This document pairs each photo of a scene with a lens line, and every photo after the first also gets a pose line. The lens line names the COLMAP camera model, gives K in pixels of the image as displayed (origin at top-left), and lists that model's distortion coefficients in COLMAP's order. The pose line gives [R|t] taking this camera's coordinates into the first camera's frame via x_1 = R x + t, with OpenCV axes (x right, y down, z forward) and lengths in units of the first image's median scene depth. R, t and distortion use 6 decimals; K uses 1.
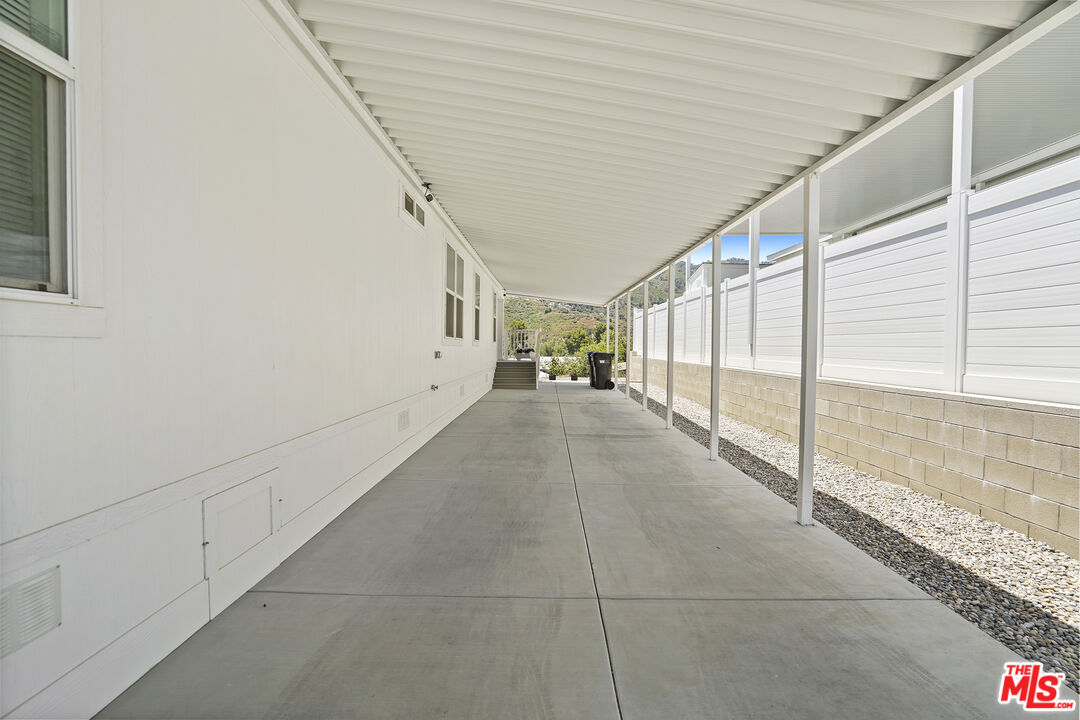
lens RADIAL K [[499.4, 0, 540.0], [0, 499.4, 360.3], [0, 0, 1]] dist [-0.020906, 0.004827]
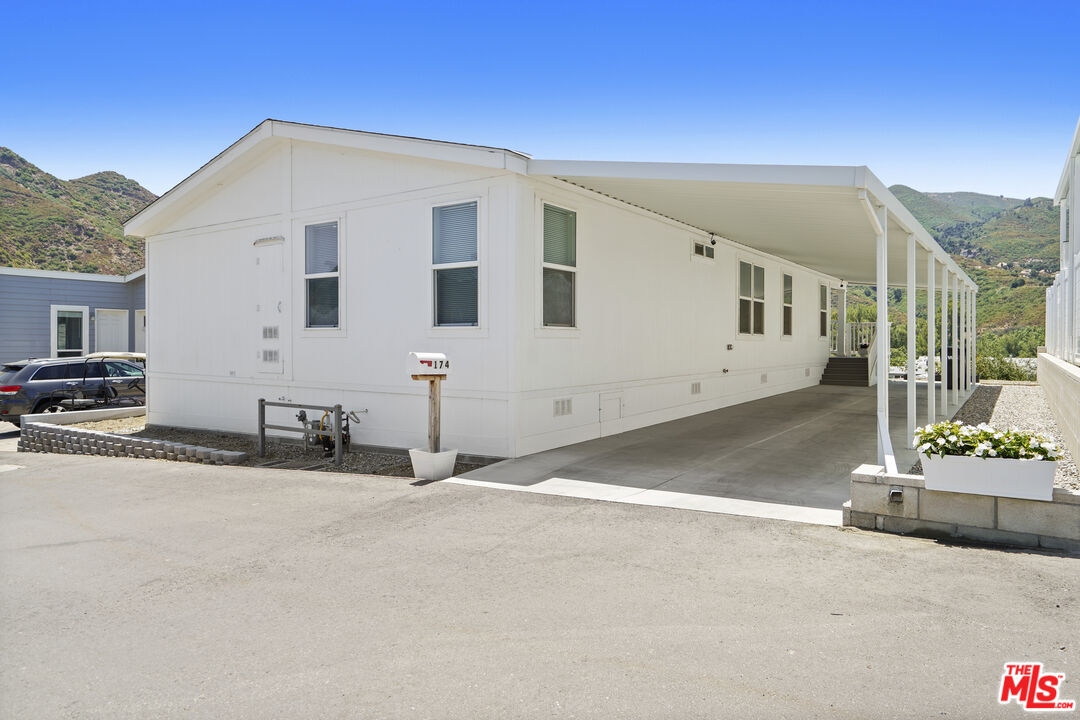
lens RADIAL K [[690.6, 0, 560.4], [0, 690.6, 333.8], [0, 0, 1]] dist [0.036307, 0.002255]
pose [[0.839045, -0.011084, -0.543949, 0.363311], [-0.010877, 0.999251, -0.037139, 0.022959], [0.543953, 0.037078, 0.838296, -0.691193]]
